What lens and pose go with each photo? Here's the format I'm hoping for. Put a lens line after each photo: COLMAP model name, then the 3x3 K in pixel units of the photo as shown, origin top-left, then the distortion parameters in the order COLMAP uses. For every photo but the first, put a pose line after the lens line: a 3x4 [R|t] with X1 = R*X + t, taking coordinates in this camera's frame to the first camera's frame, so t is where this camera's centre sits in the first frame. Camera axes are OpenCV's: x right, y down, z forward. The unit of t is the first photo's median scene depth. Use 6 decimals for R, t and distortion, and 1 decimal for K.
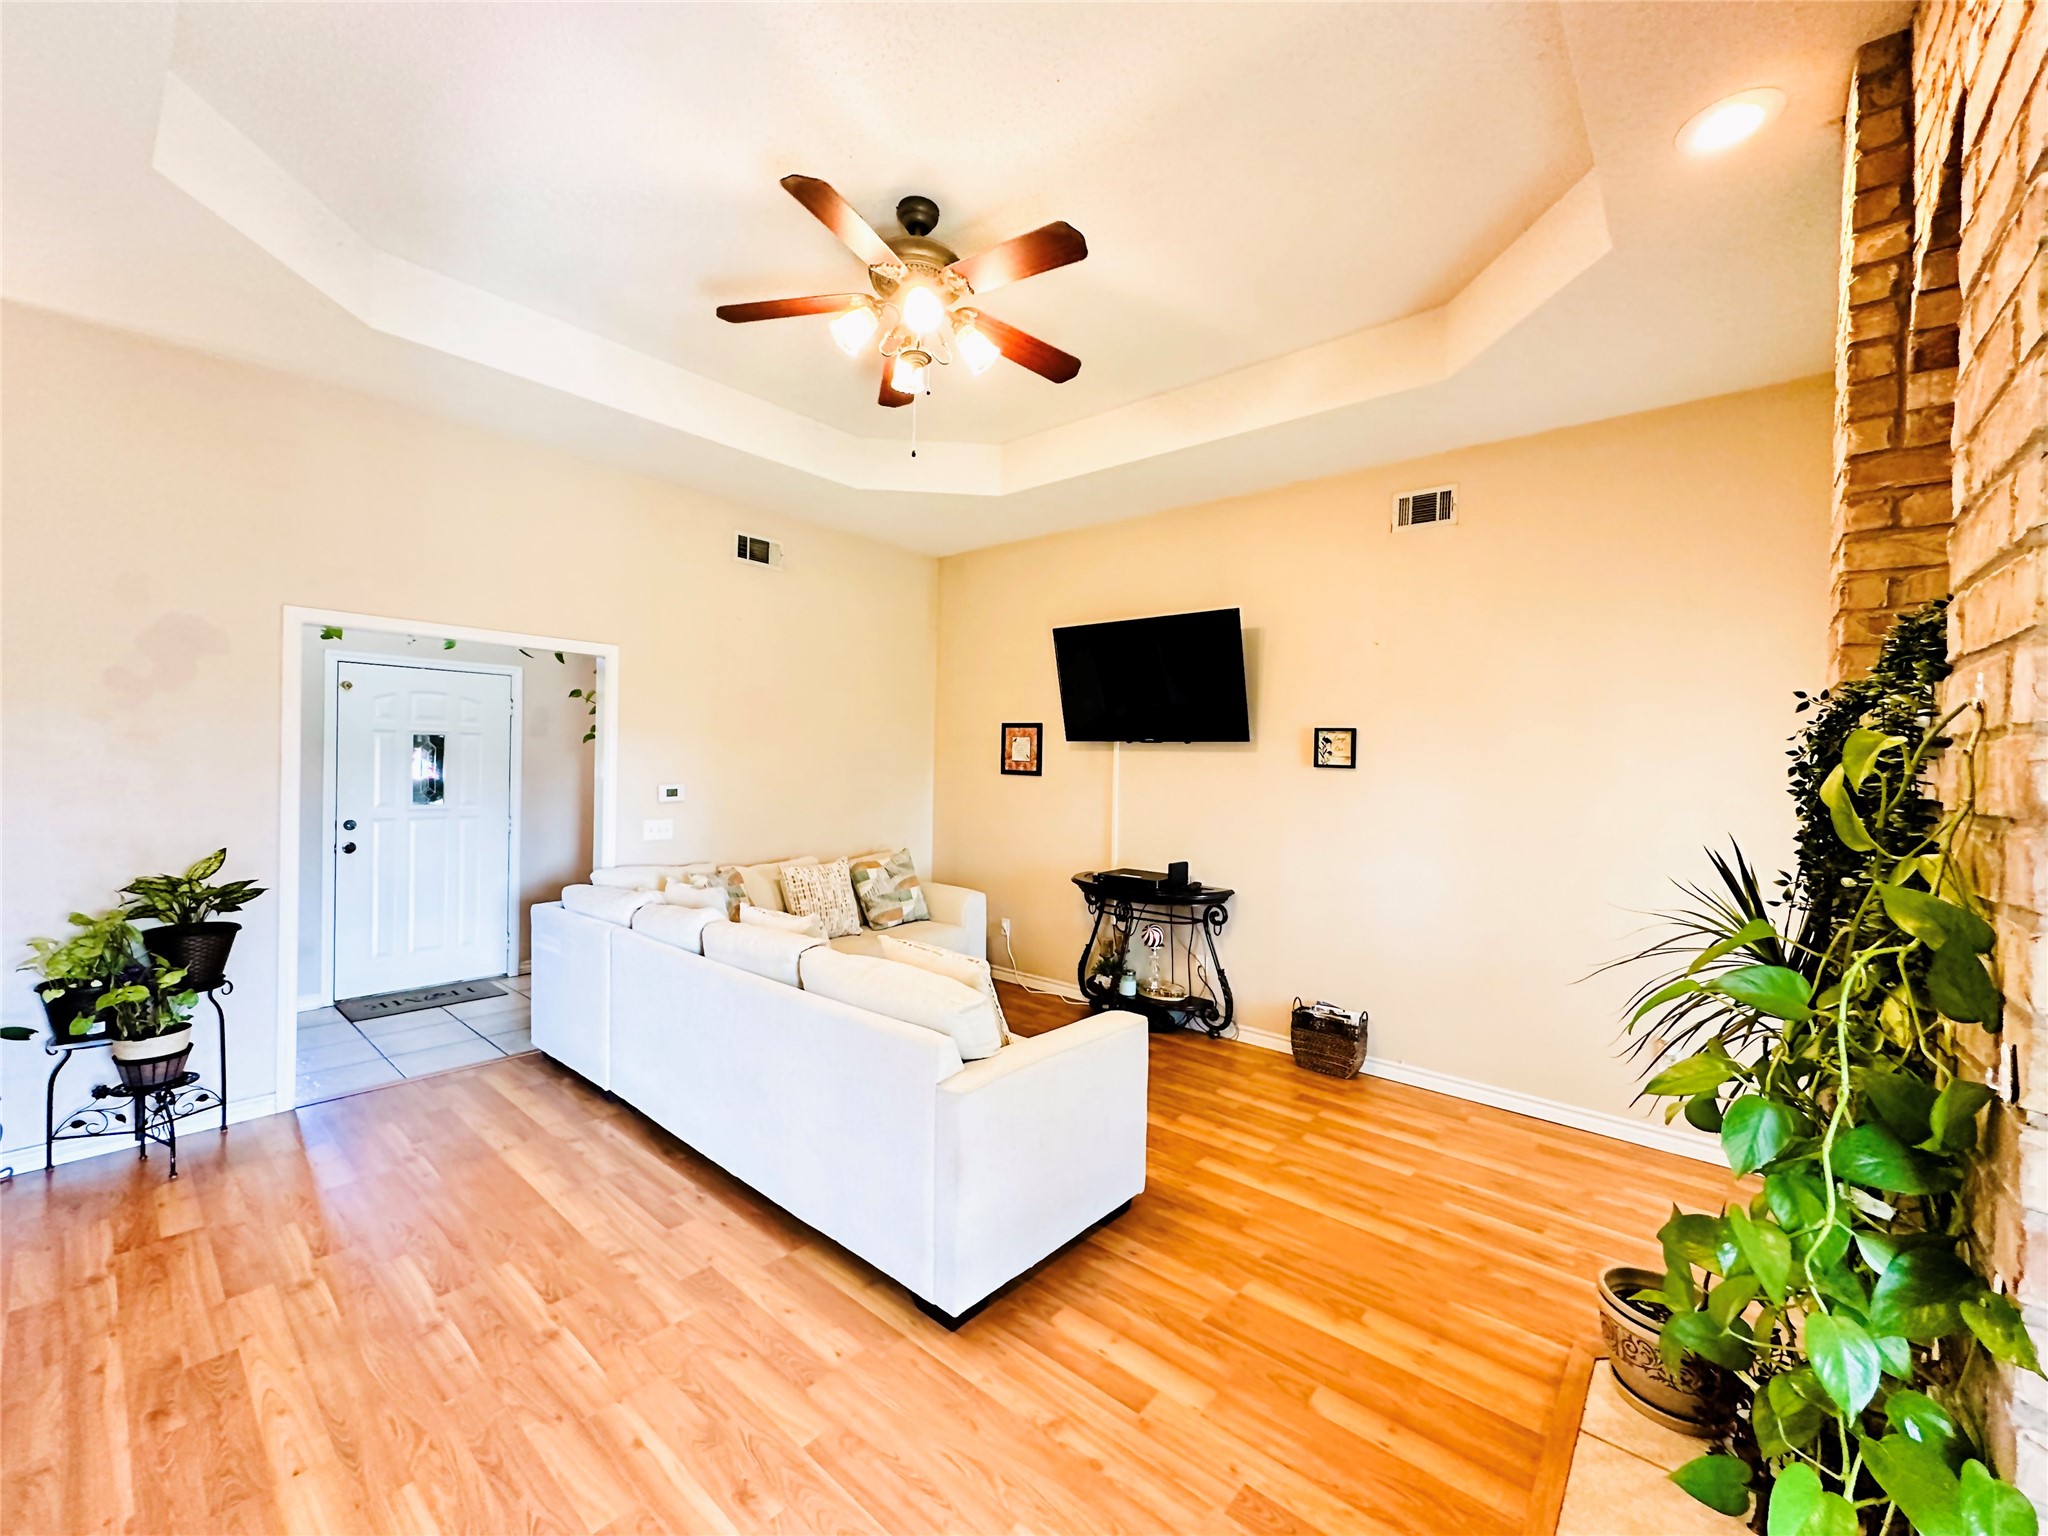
lens RADIAL K [[816.8, 0, 1026.9], [0, 816.8, 764.6], [0, 0, 1]] dist [-0.001765, 0.000008]
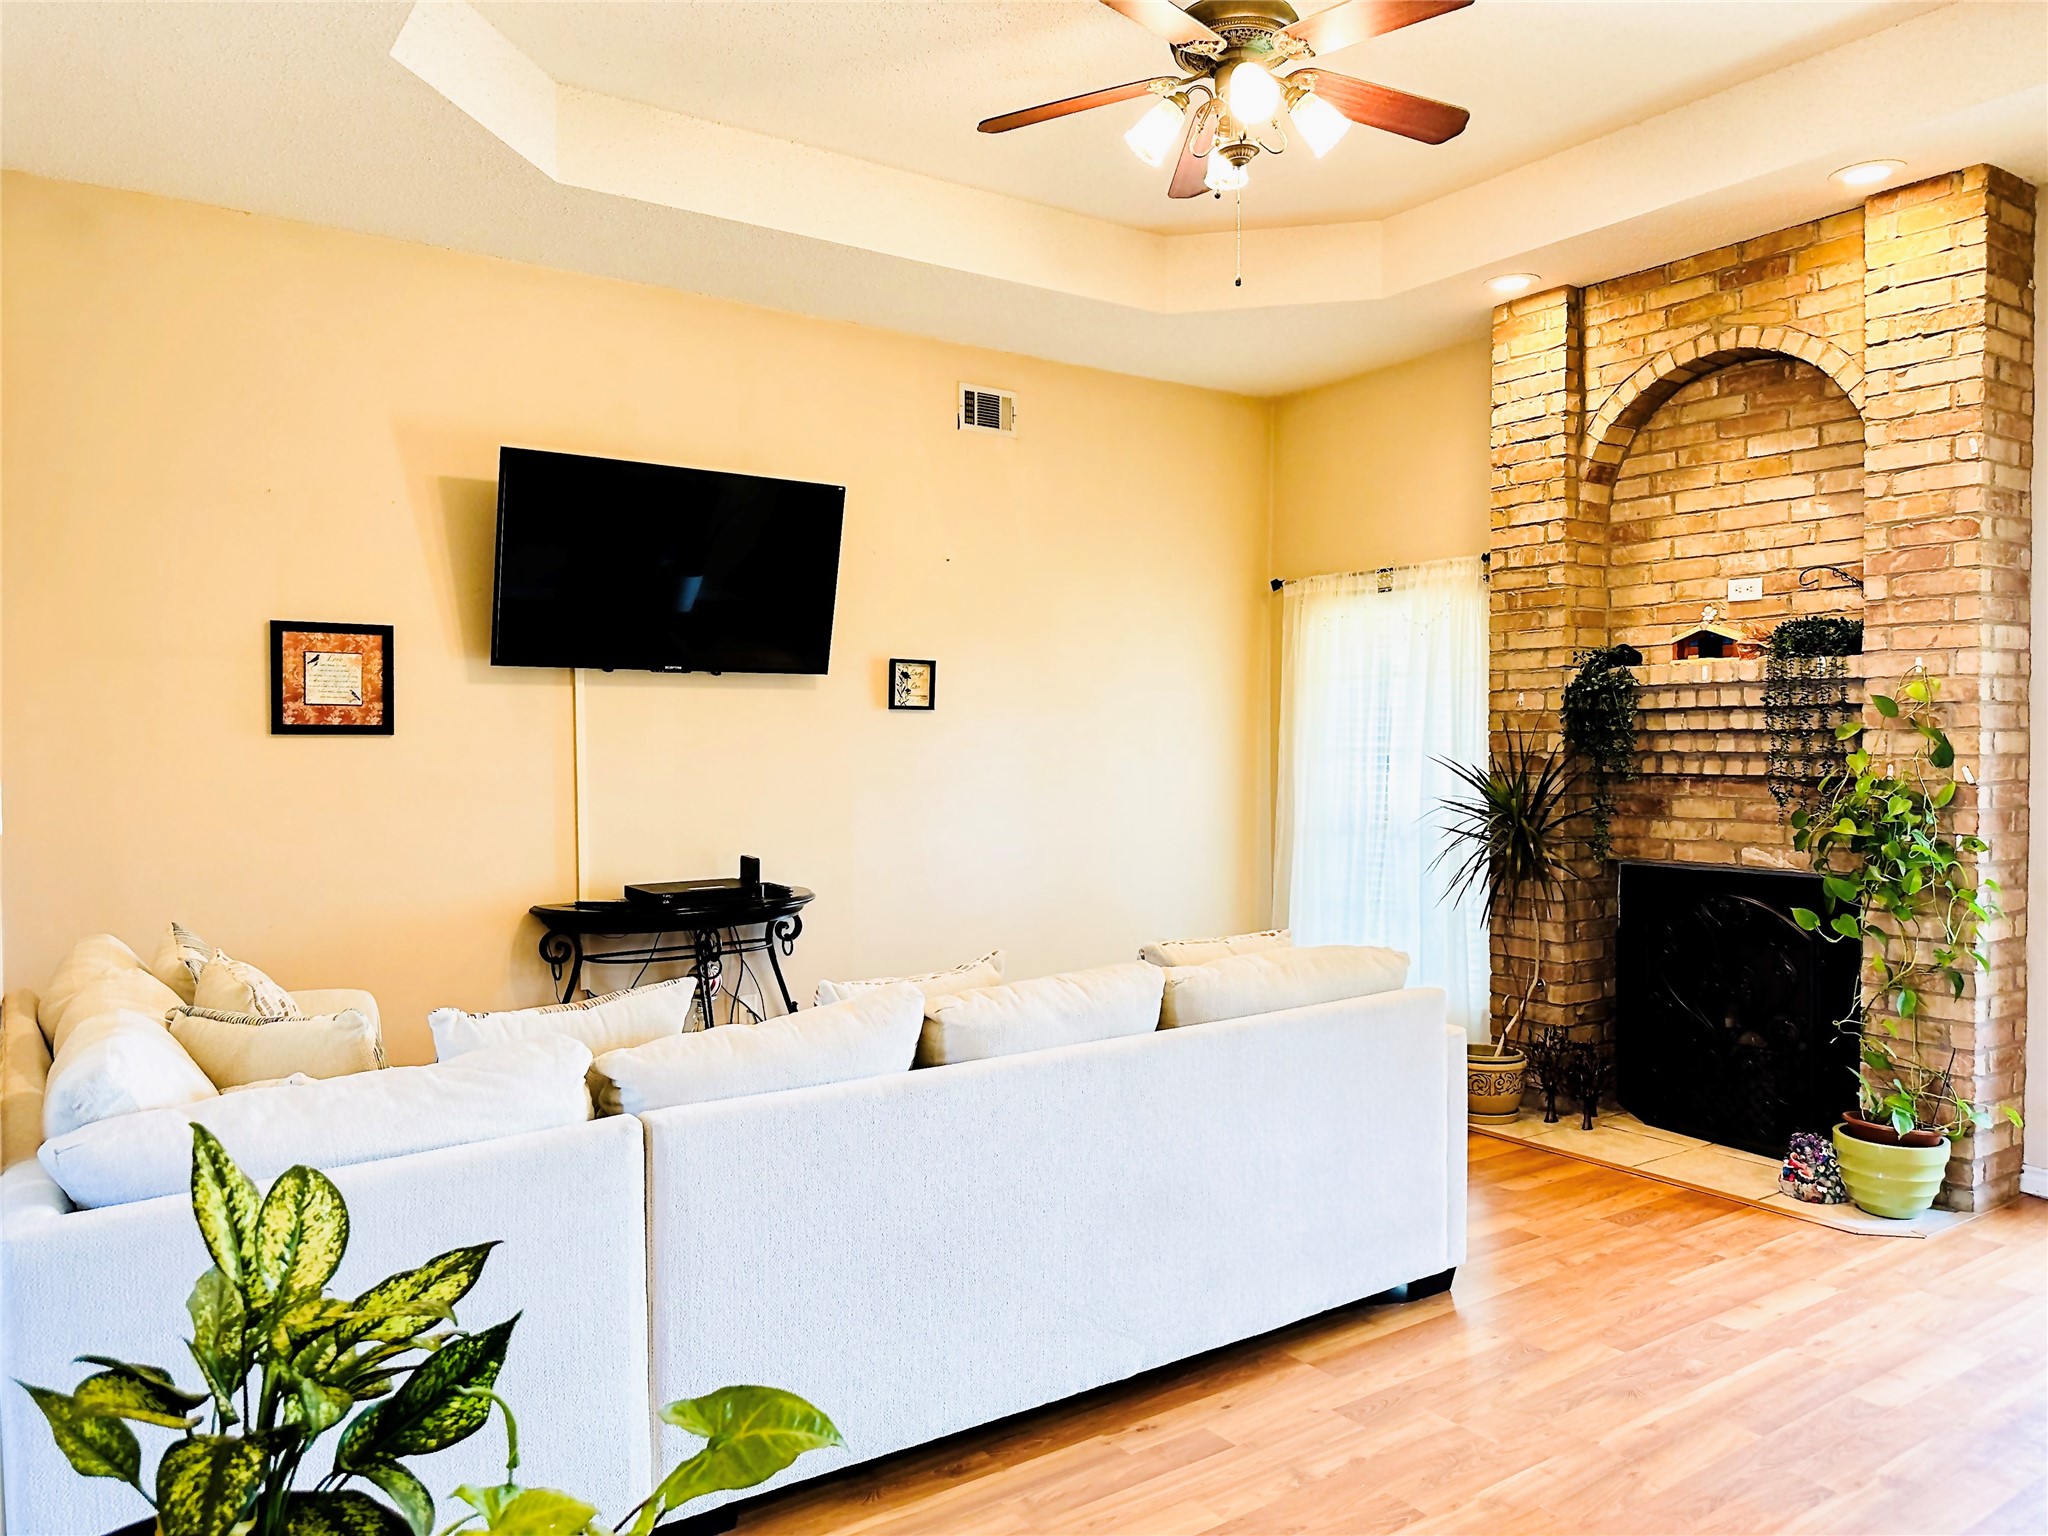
lens RADIAL K [[1430.6, 0, 1028.9], [0, 1430.6, 766.7], [0, 0, 1]] dist [0.103660, -0.145489]
pose [[0.250265, -0.043210, 0.967213, -1.005377], [0.016357, 0.999050, 0.040399, 0.005503], [-0.968039, 0.005711, 0.250734, 0.575054]]
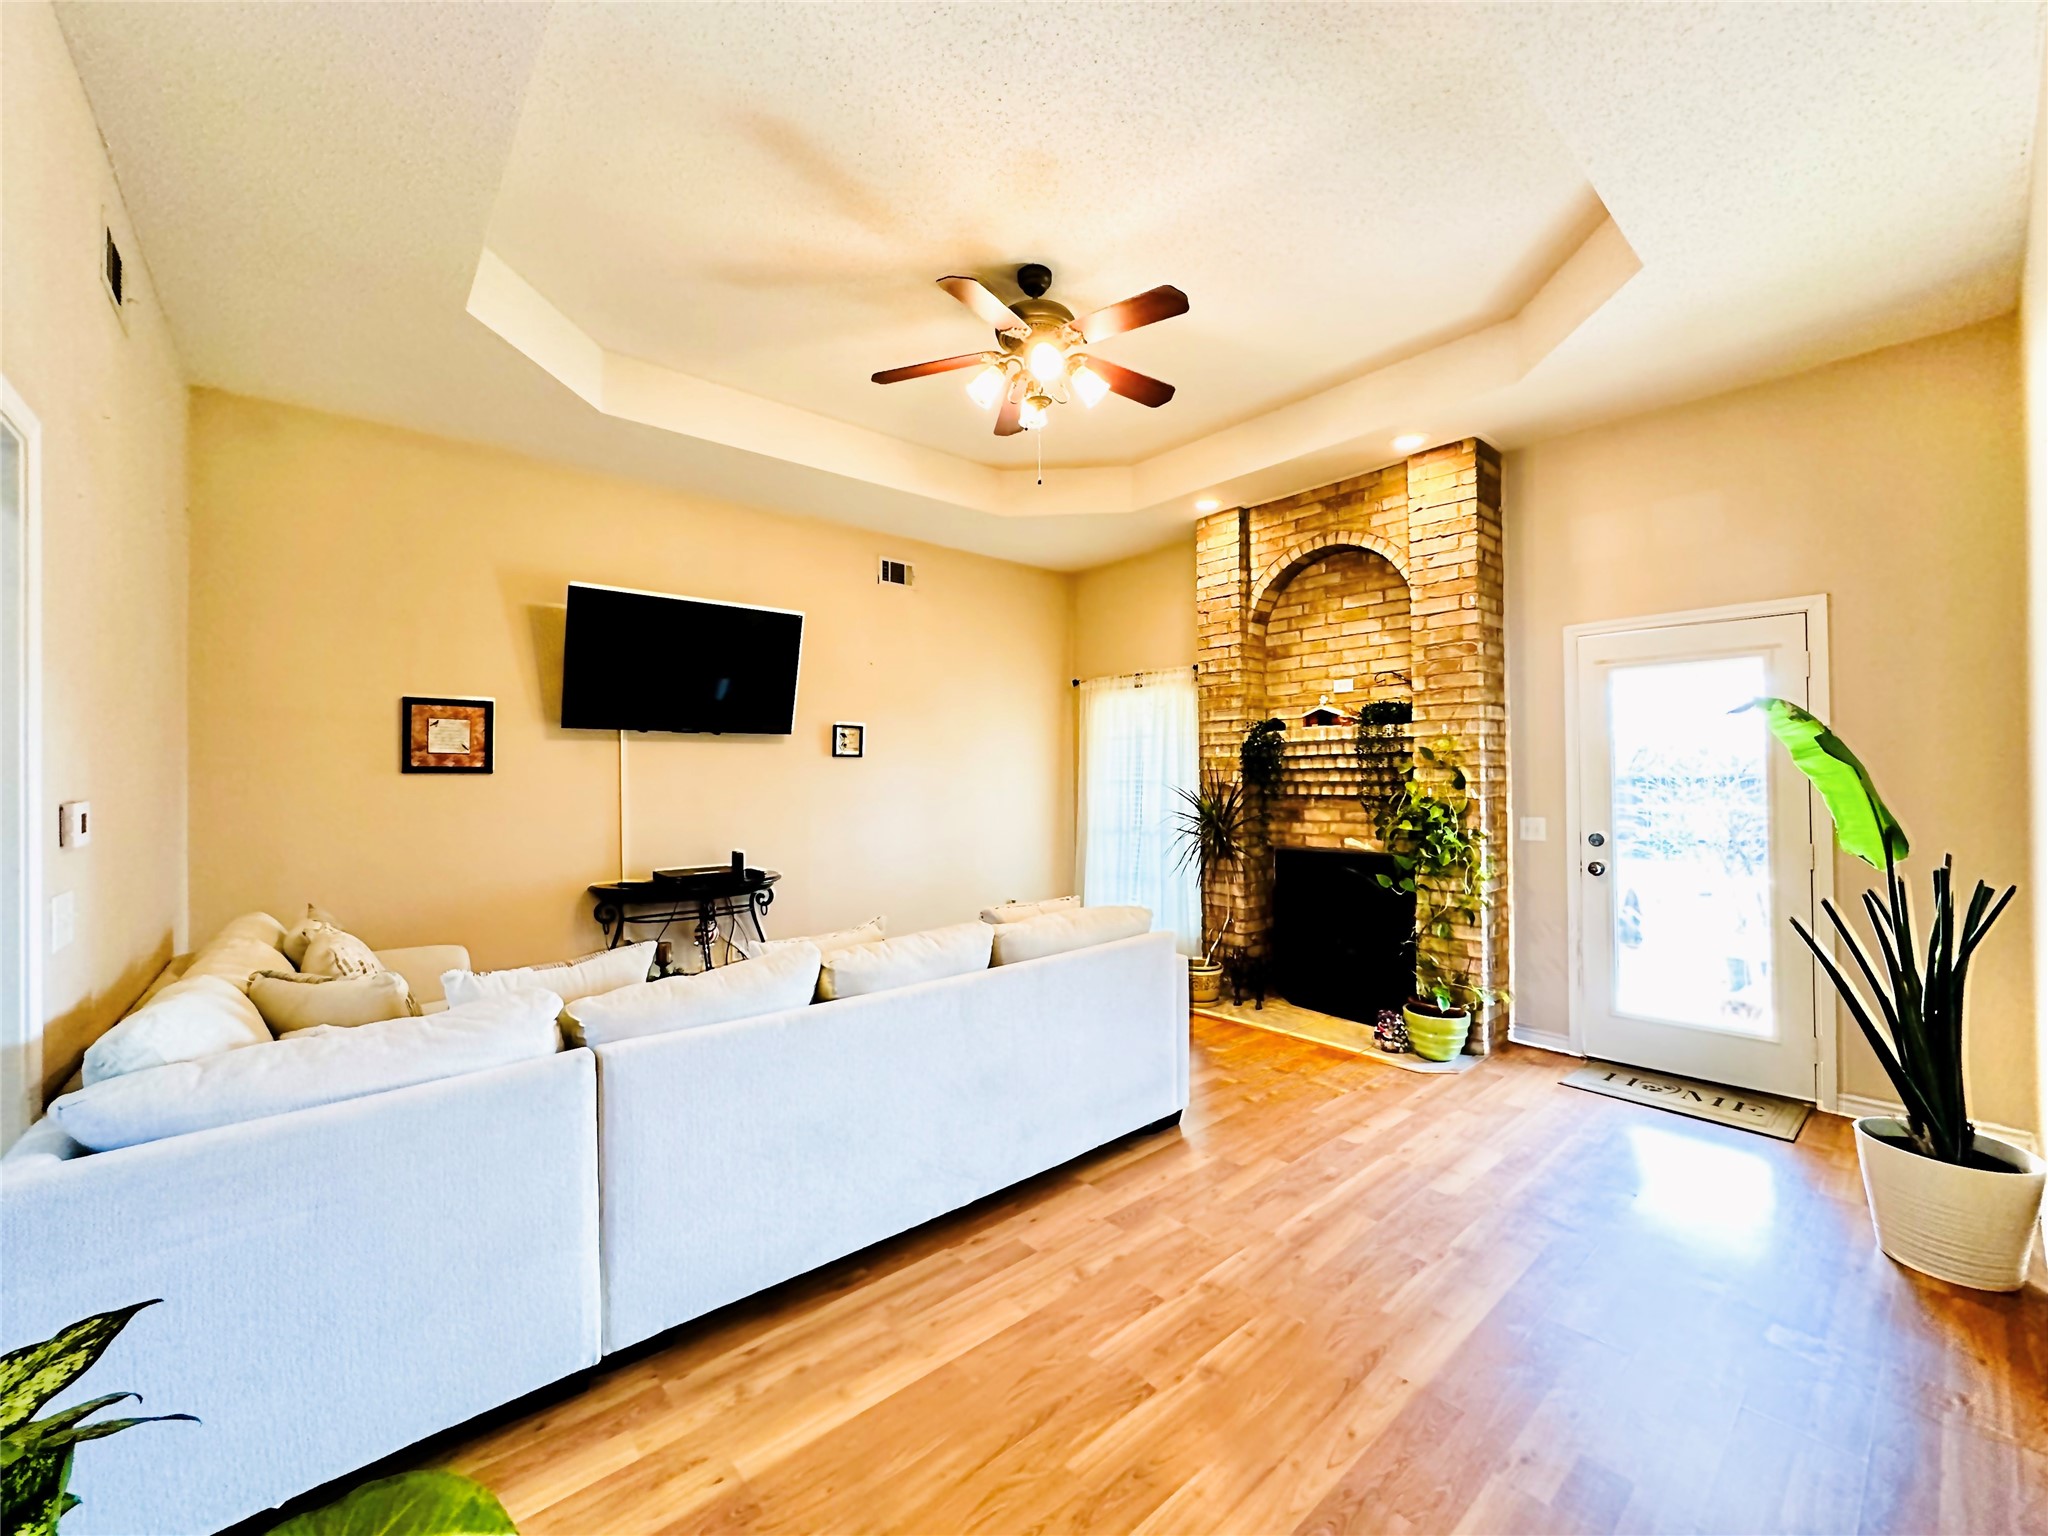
lens RADIAL K [[816.8, 0, 1026.9], [0, 816.8, 764.6], [0, 0, 1]] dist [-0.001765, 0.000008]
pose [[0.150095, -0.007808, 0.988641, -0.881878], [0.017873, 0.999827, 0.005183, 0.014701], [-0.988510, 0.016892, 0.150208, 0.570861]]
